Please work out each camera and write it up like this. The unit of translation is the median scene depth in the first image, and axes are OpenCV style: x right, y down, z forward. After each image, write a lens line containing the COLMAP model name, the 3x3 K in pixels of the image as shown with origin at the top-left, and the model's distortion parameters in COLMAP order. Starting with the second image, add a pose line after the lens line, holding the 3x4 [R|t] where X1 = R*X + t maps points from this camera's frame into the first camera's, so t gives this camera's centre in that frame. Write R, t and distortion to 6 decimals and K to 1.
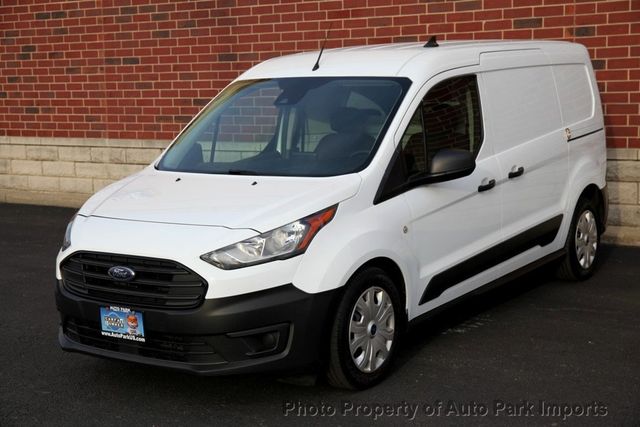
lens RADIAL K [[996.3, 0, 329.1], [0, 996.3, 230.8], [0, 0, 1]] dist [0.087580, 0.000000]
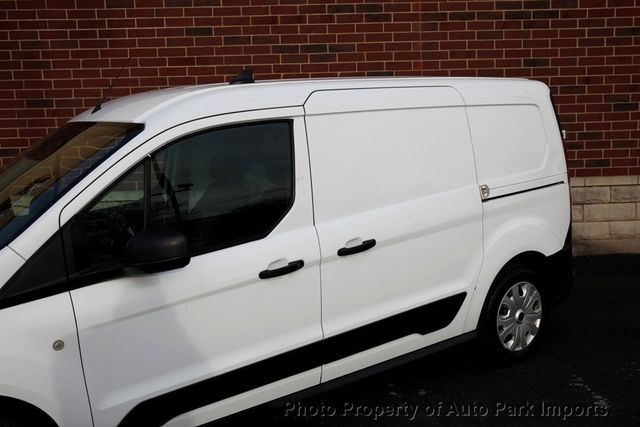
lens RADIAL K [[616.2, 0, 321.1], [0, 616.2, 211.8], [0, 0, 1]] dist [-0.002467, 0.000000]
pose [[0.811502, -0.082827, 0.578450, -0.292201], [0.096532, 0.995305, 0.007092, -0.067721], [-0.576322, 0.050084, 0.815687, 0.501751]]
